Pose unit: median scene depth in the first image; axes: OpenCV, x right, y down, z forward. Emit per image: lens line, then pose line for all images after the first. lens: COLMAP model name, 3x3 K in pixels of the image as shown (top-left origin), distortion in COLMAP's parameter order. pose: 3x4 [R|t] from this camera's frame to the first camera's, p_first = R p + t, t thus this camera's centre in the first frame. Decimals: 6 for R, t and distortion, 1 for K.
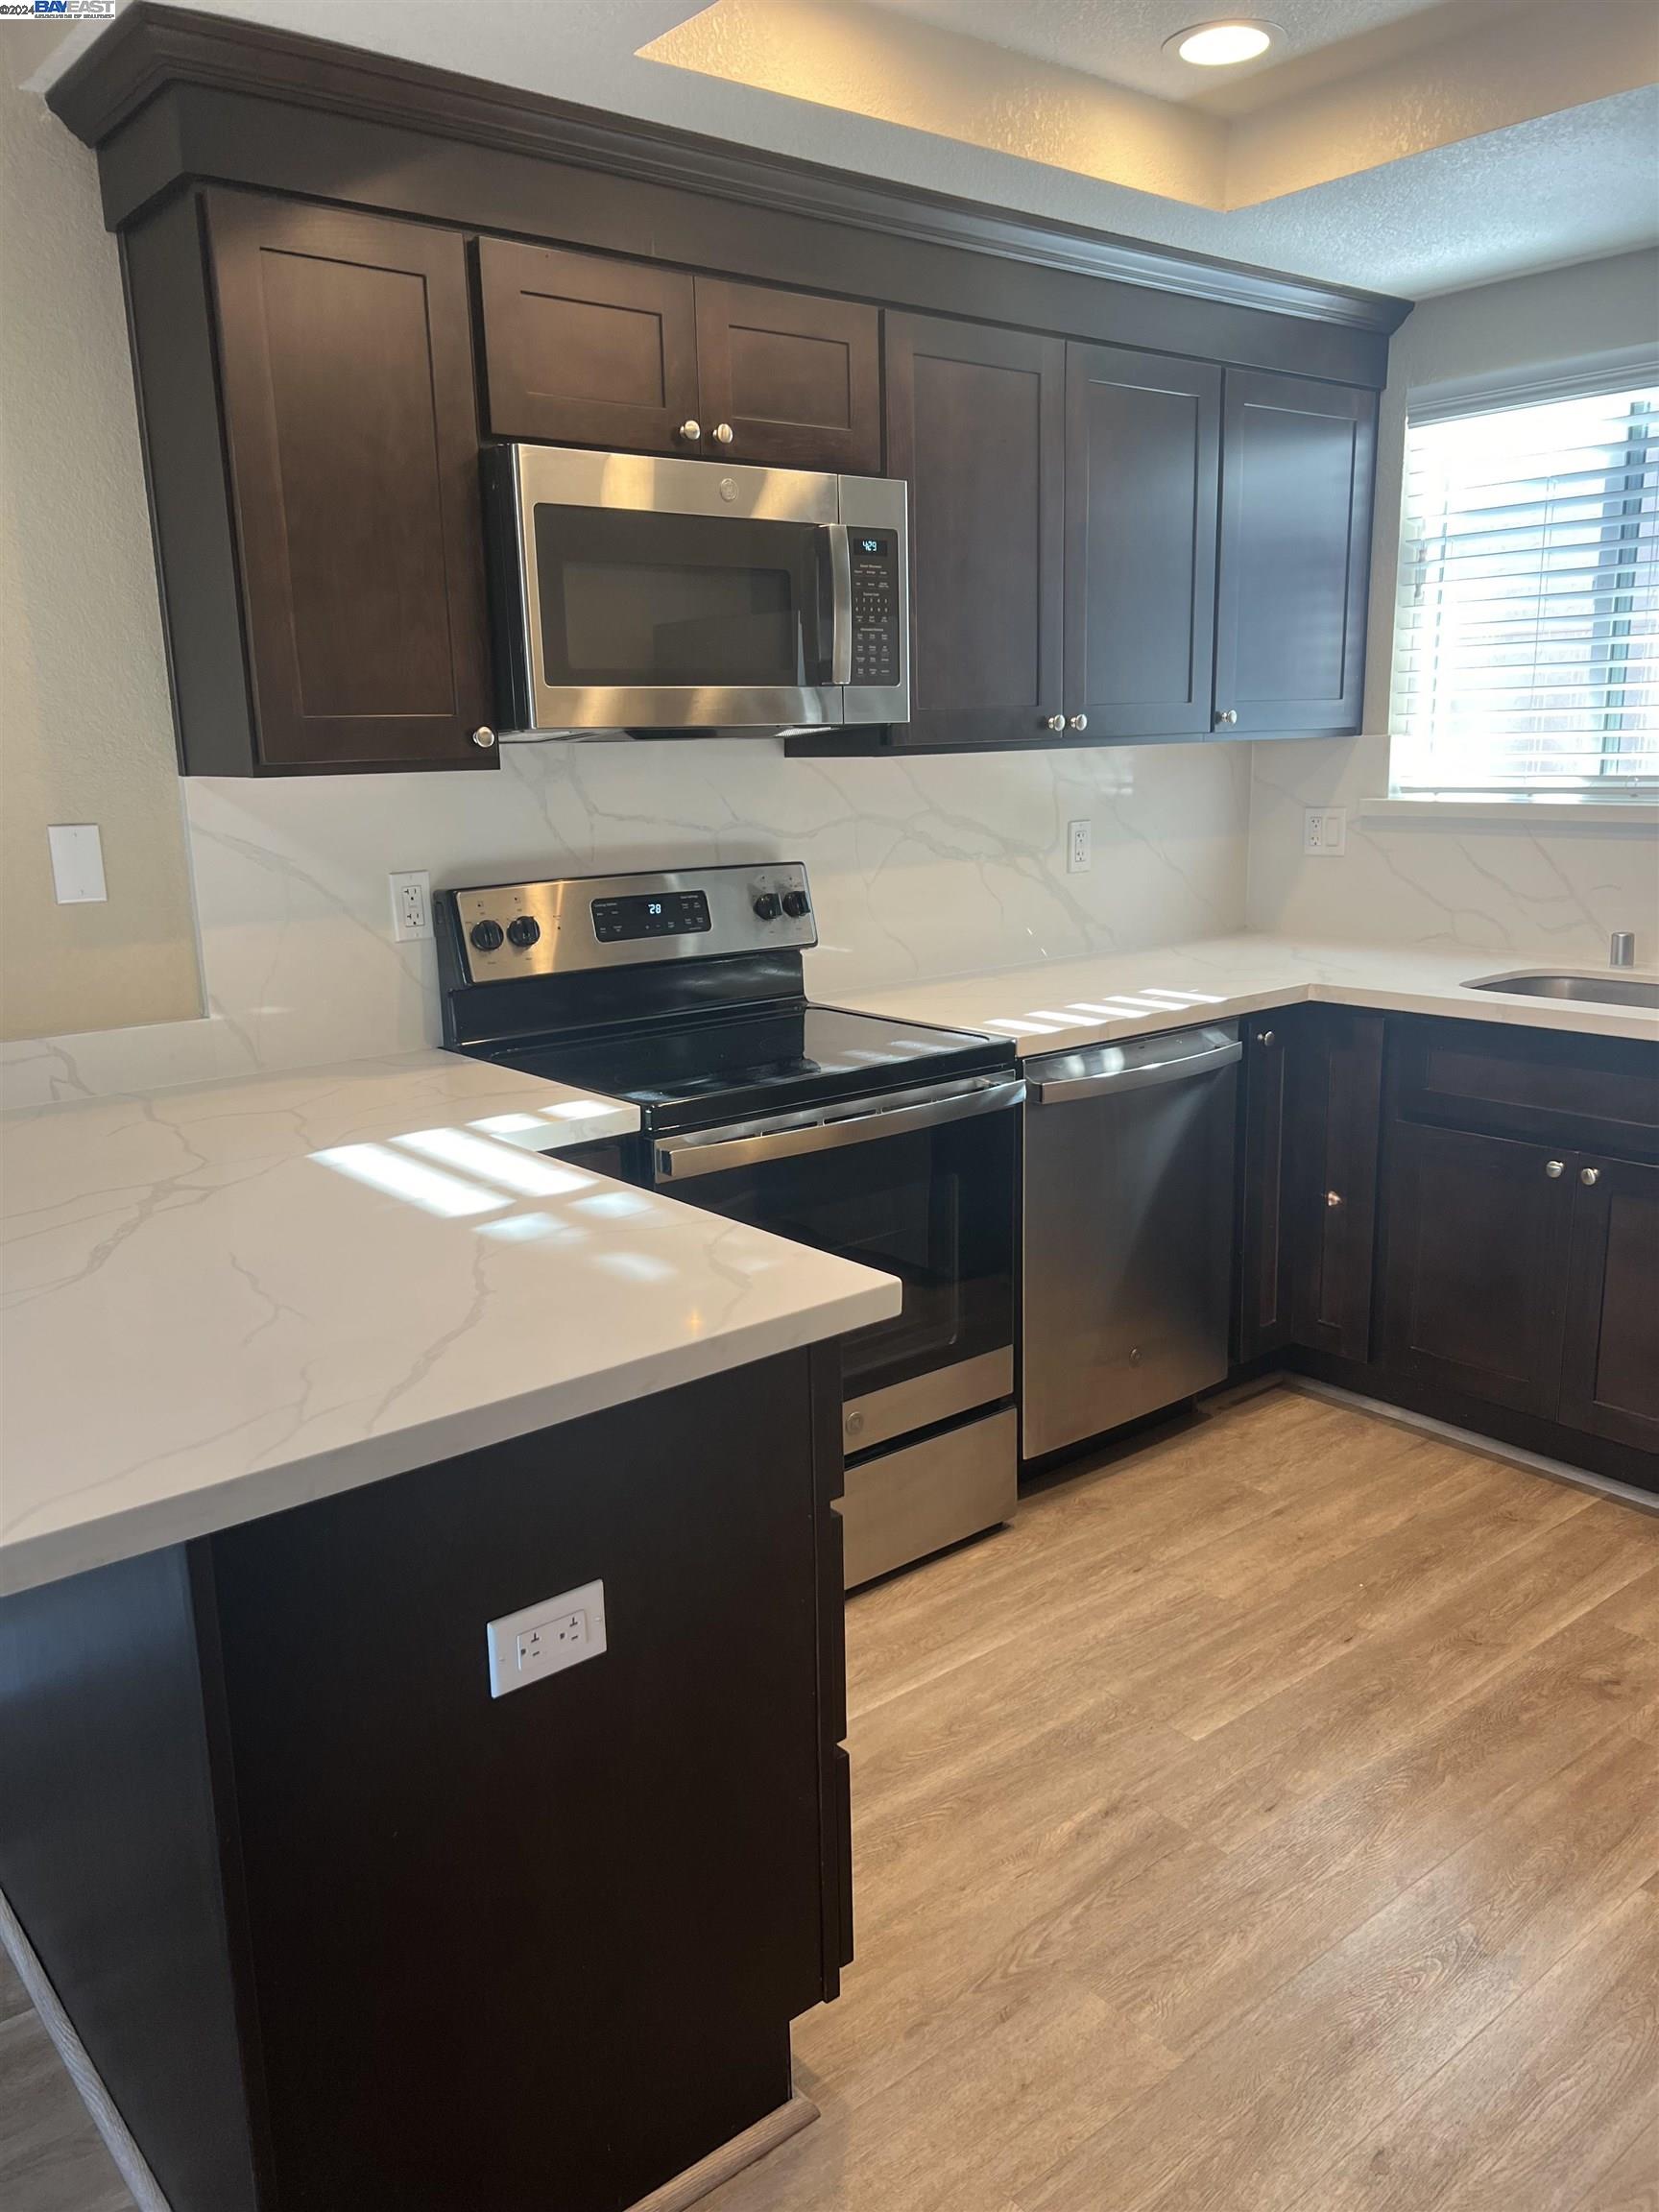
lens RADIAL K [[1645.4, 0, 826.5], [0, 1645.4, 1104.1], [0, 0, 1]] dist [0.022058, -0.018586]
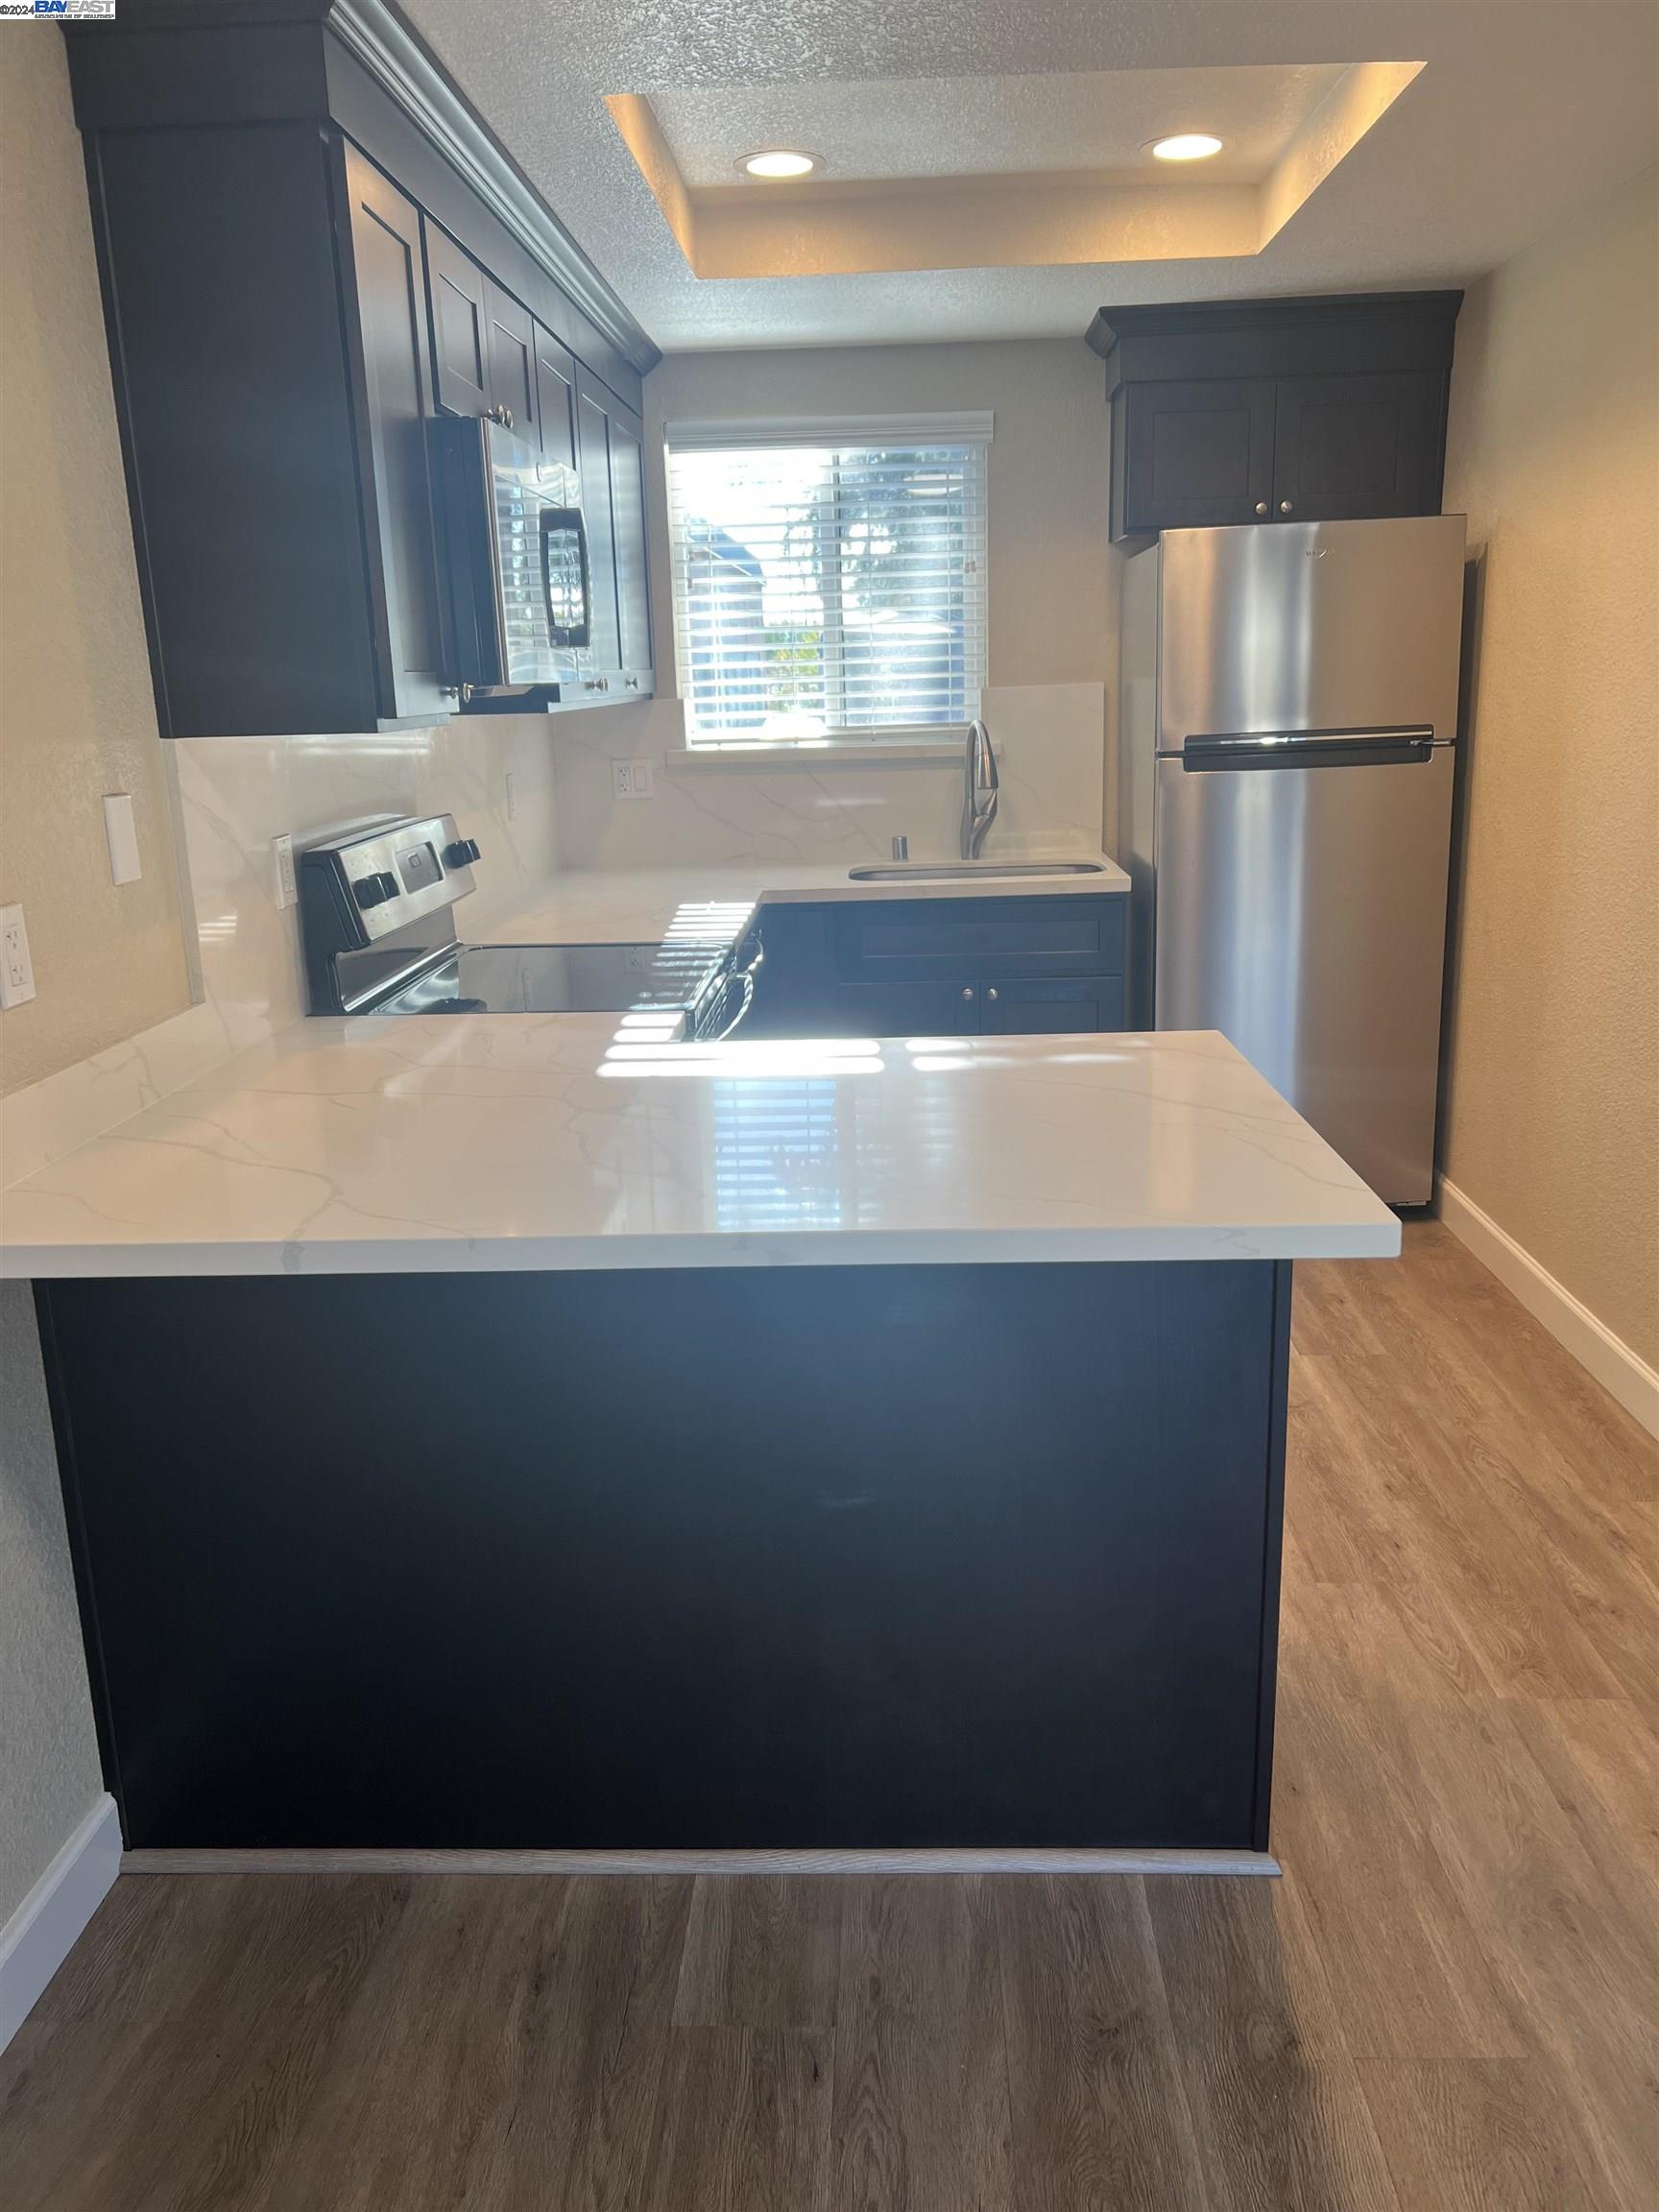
lens RADIAL K [[1645.4, 0, 823.6], [0, 1645.4, 1105.6], [0, 0, 1]] dist [0.022058, -0.018586]
pose [[0.665100, -0.184532, 0.723595, -0.587861], [0.177590, 0.980273, 0.086756, -0.010704], [-0.725330, 0.070802, 0.684751, 0.092551]]
